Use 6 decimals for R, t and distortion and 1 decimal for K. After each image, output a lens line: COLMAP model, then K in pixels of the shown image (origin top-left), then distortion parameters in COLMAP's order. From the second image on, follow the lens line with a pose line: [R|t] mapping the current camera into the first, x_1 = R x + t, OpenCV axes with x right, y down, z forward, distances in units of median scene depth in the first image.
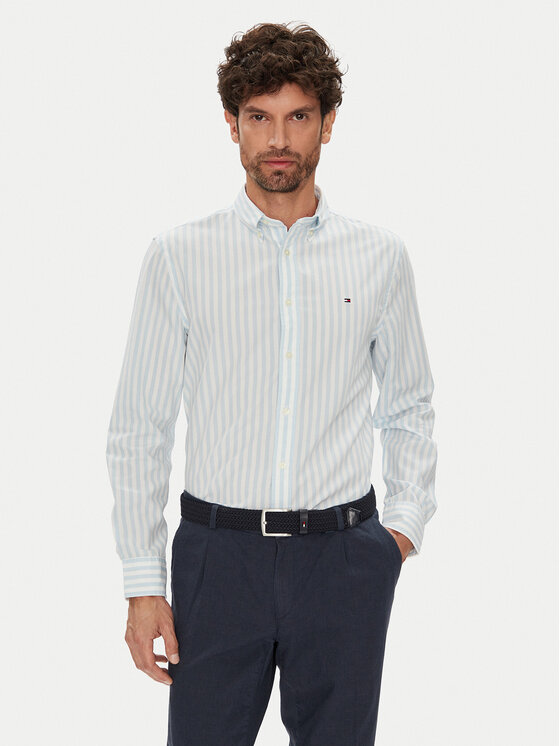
lens RADIAL K [[998.7, 0, 280.0], [0, 998.7, 373.0], [0, 0, 1]] dist [0.005432, -0.032937]
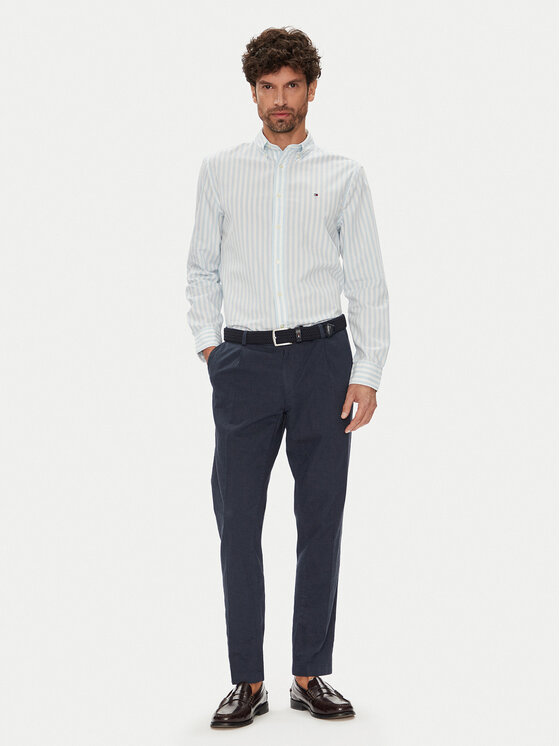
lens RADIAL K [[1347.8, 0, 280.0], [0, 1347.8, 373.0], [0, 0, 1]] dist [-0.004151, 0.053520]
pose [[0.995766, -0.013645, -0.090905, 0.191019], [0.013676, 0.999906, -0.000290, 0.209129], [0.090901, -0.000954, 0.995859, -1.176699]]
